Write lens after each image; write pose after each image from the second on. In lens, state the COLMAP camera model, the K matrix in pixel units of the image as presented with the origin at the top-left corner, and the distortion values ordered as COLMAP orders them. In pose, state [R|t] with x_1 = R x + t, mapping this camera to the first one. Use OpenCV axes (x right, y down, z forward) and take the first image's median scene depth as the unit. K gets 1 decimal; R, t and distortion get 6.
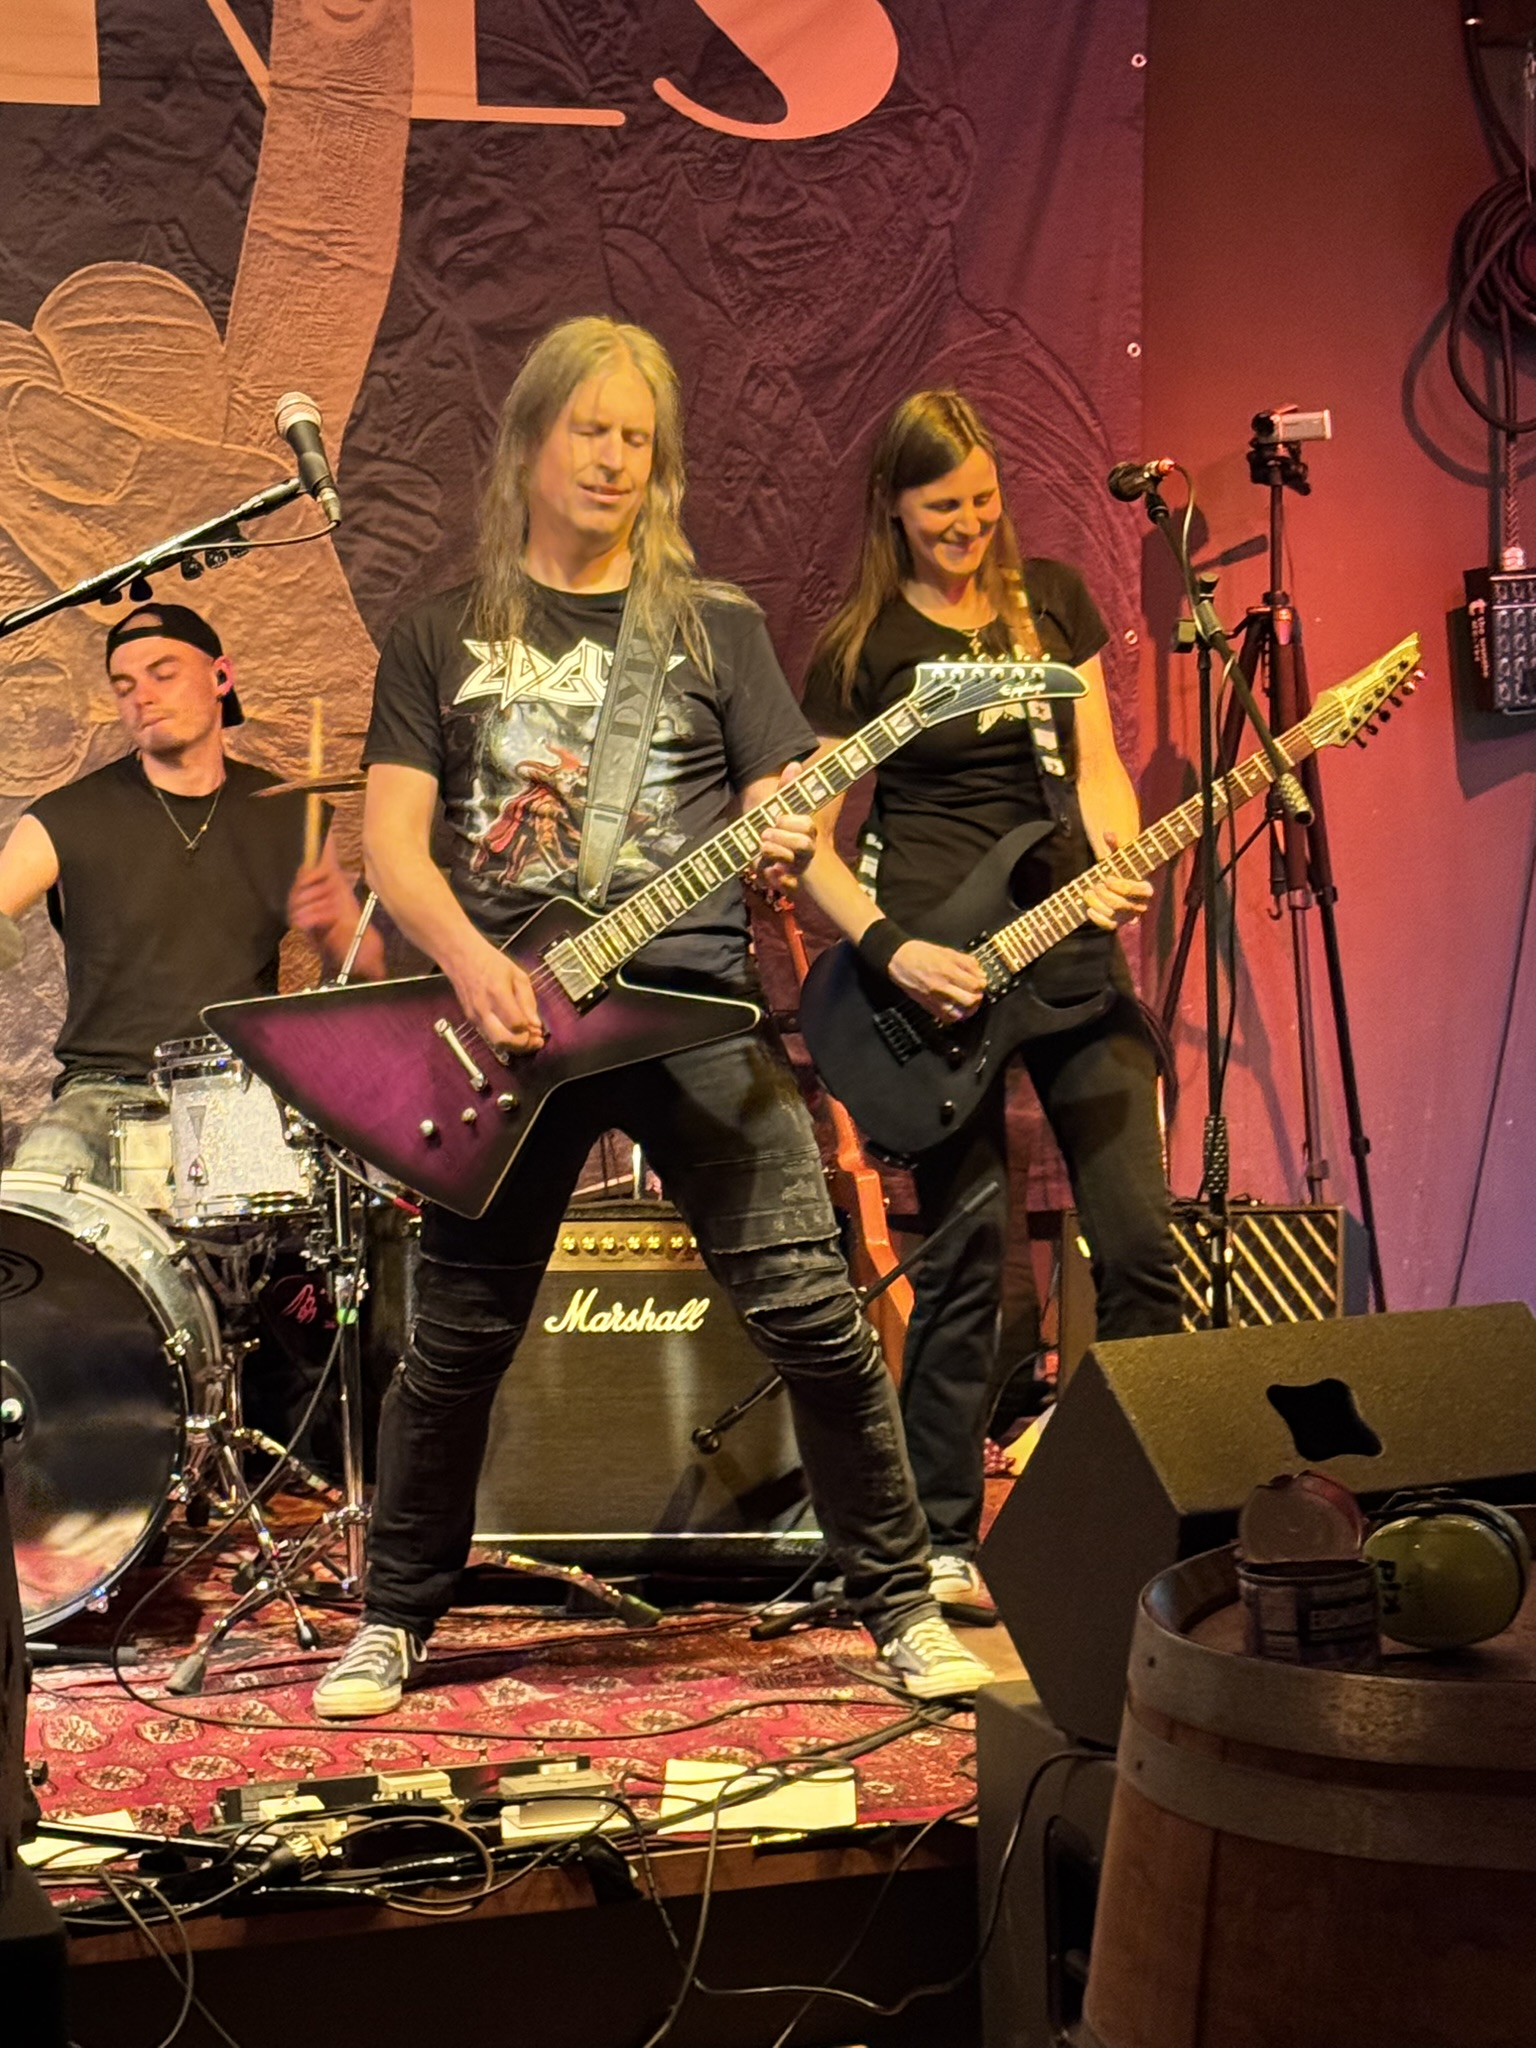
lens RADIAL K [[4430.7, 0, 774.3], [0, 4430.7, 1029.7], [0, 0, 1]] dist [0.186272, -0.266671]
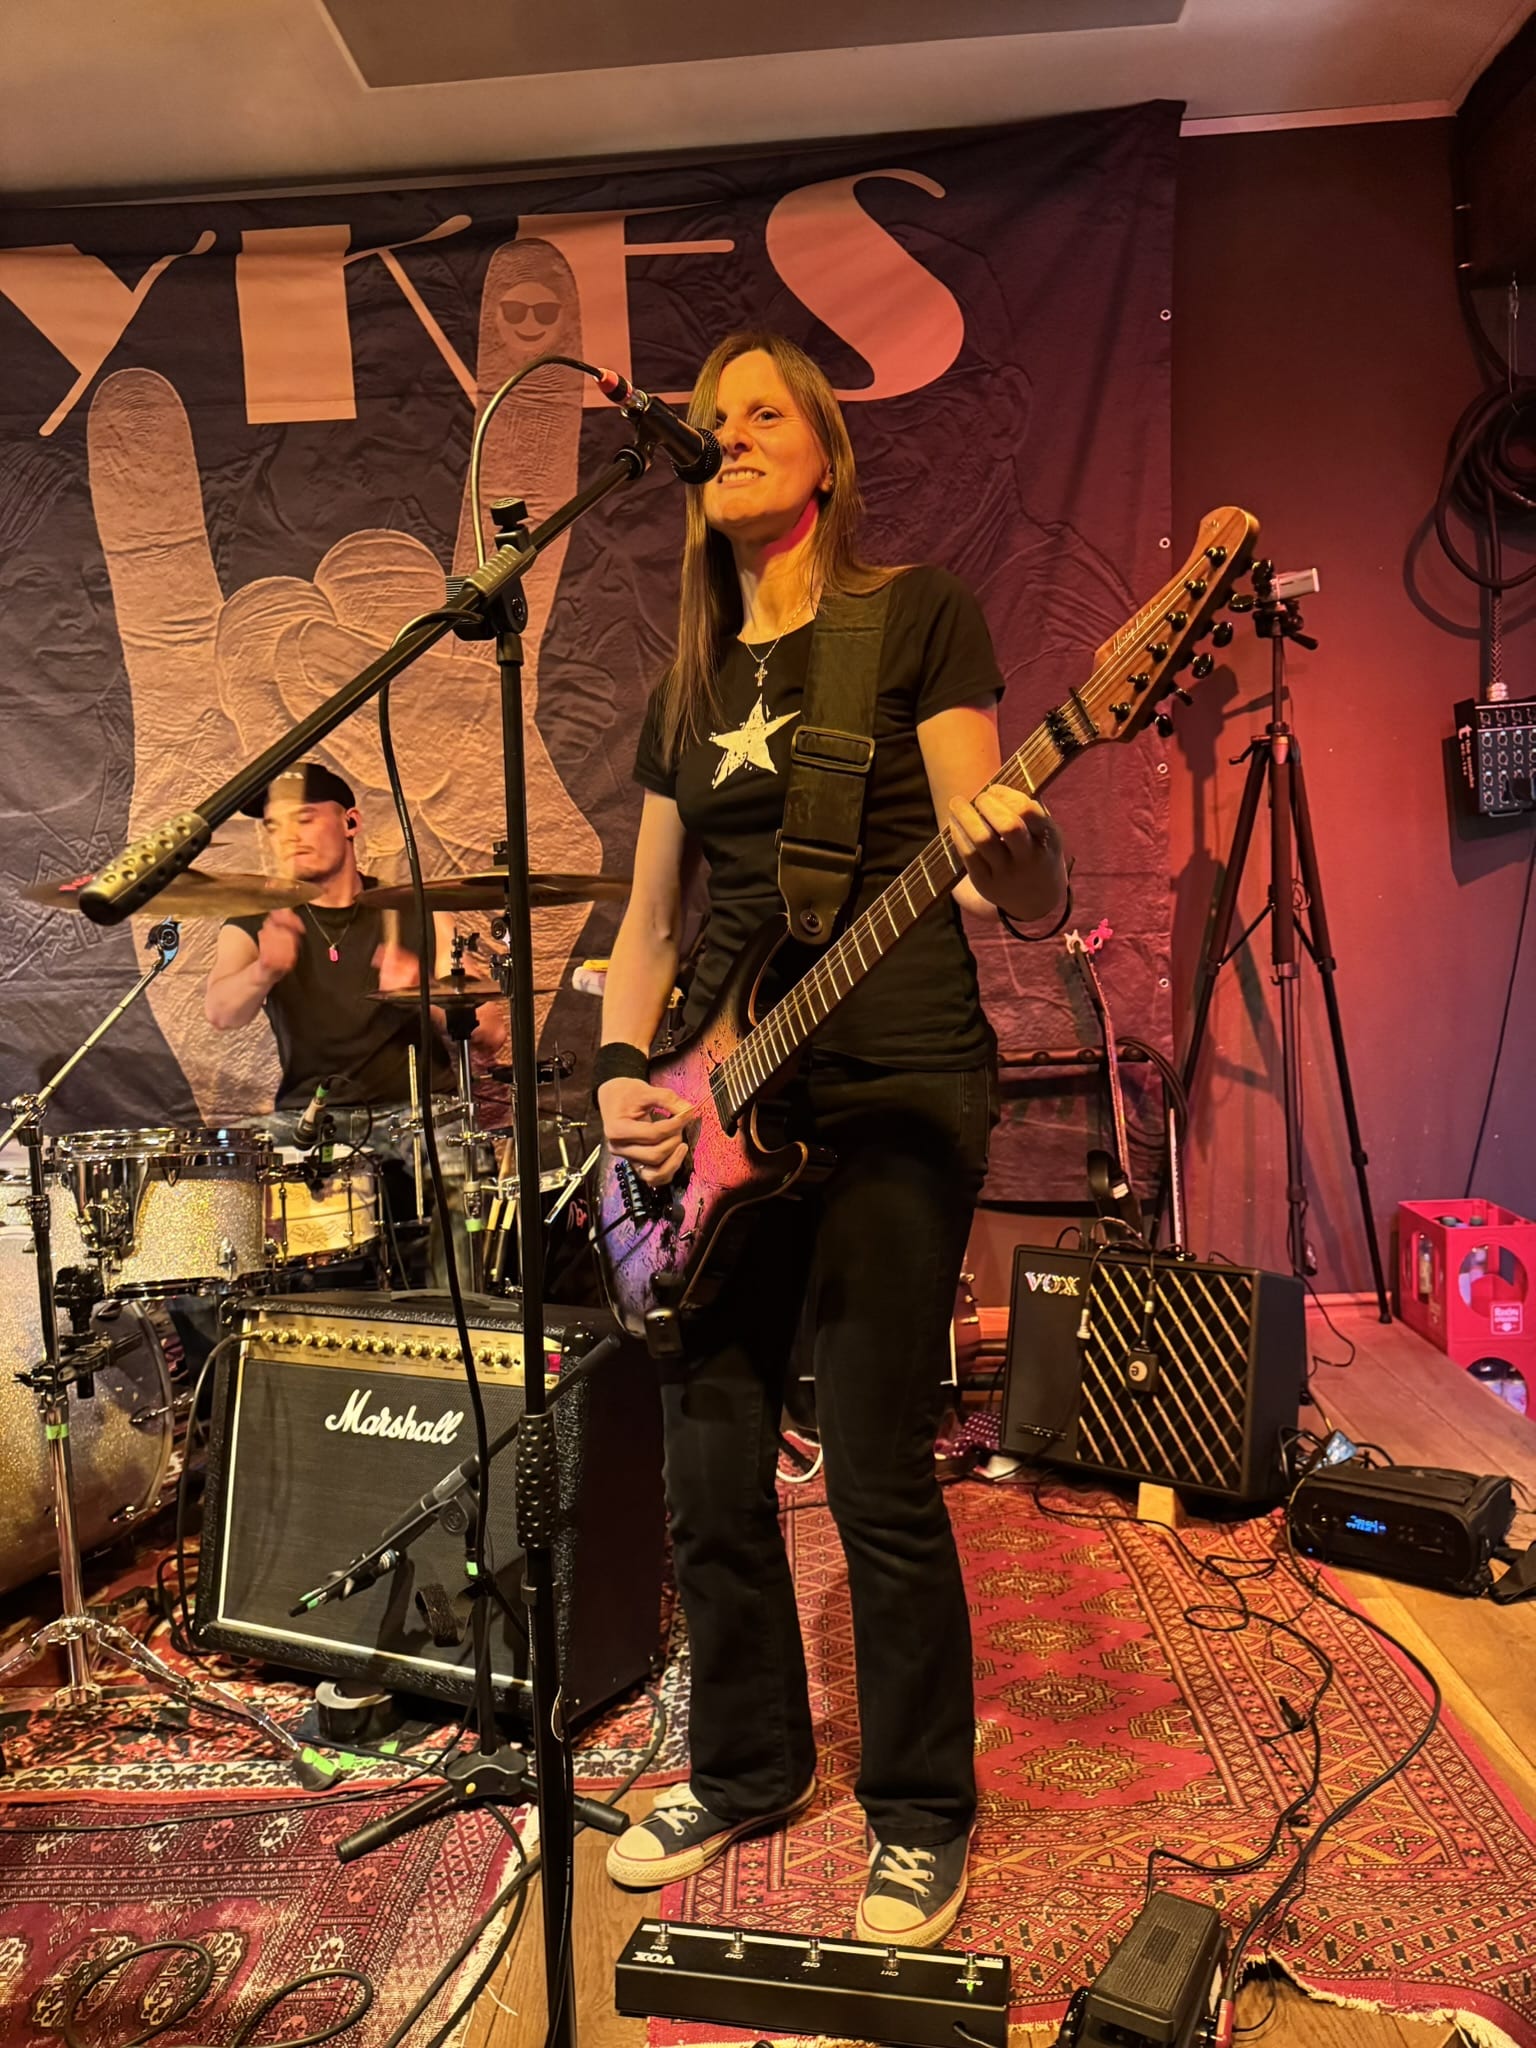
lens RADIAL K [[1453.1, 0, 768.0], [0, 1453.1, 1024.0], [0, 0, 1]] dist [0.028665, -0.036157]
pose [[0.934480, 0.007374, -0.355940, 0.134711], [0.004019, 0.999503, 0.031259, -0.029061], [0.355993, -0.030641, 0.933986, 0.603622]]
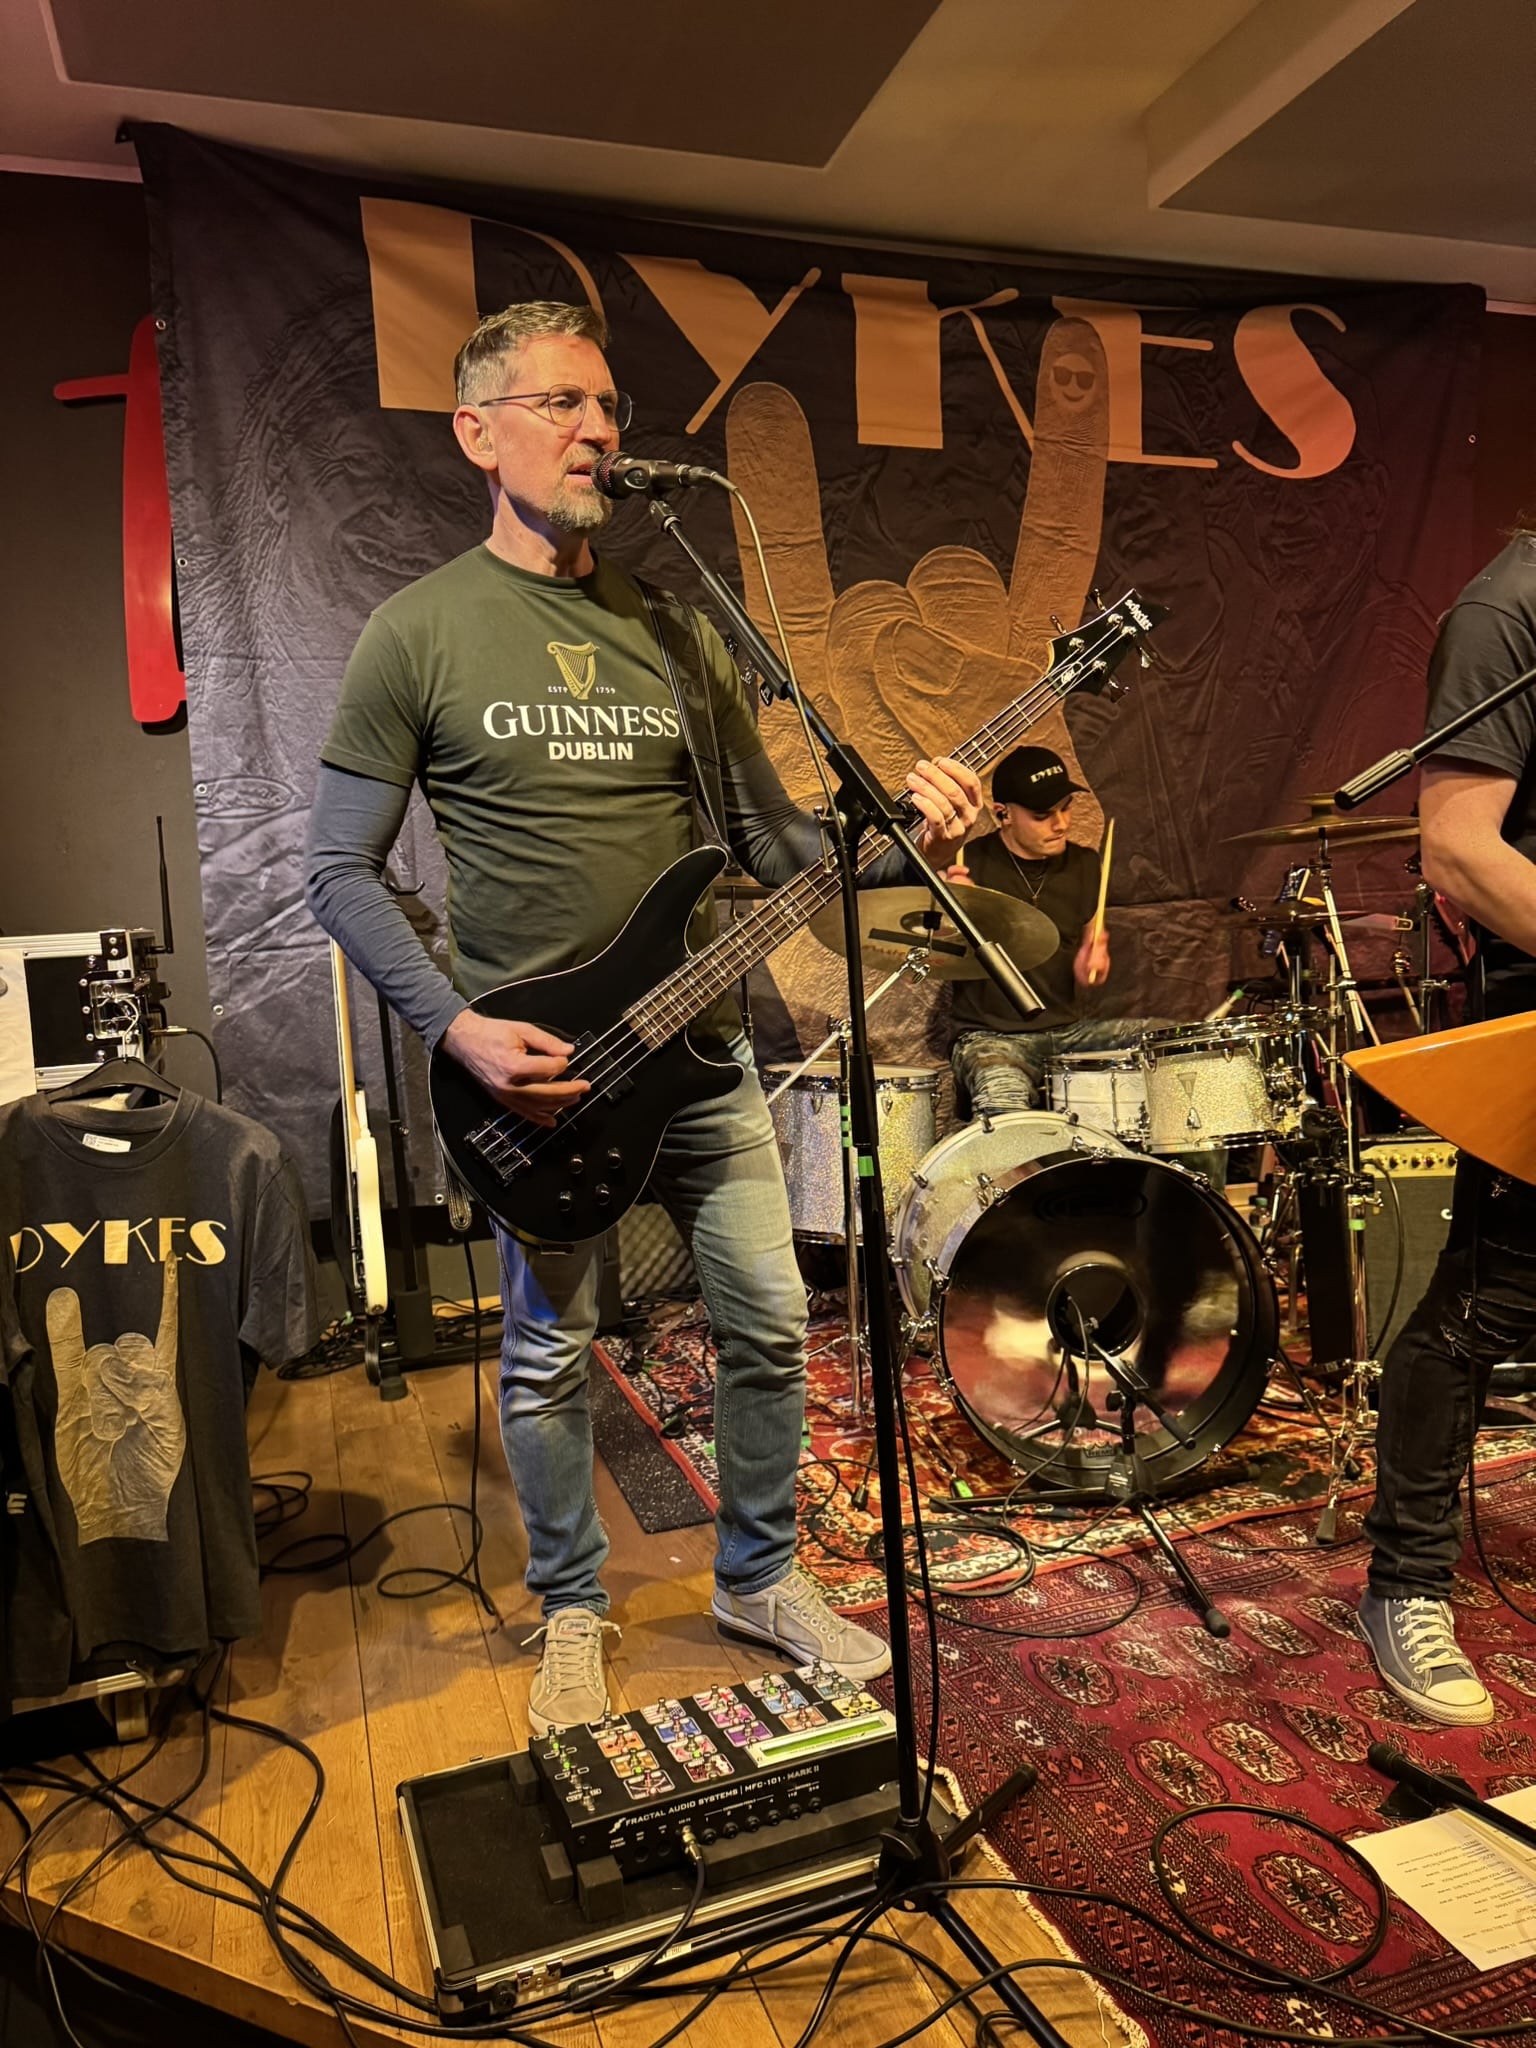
lens RADIAL K [[1430.5, 0, 775.1], [0, 1430.5, 1034.8], [0, 0, 1]] dist [0.065937, -0.110031]
pose [[0.999564, -0.028743, 0.006690, -0.220070], [0.028462, 0.998843, 0.038763, -0.012004], [-0.007796, -0.038555, 0.999226, 0.452715]]
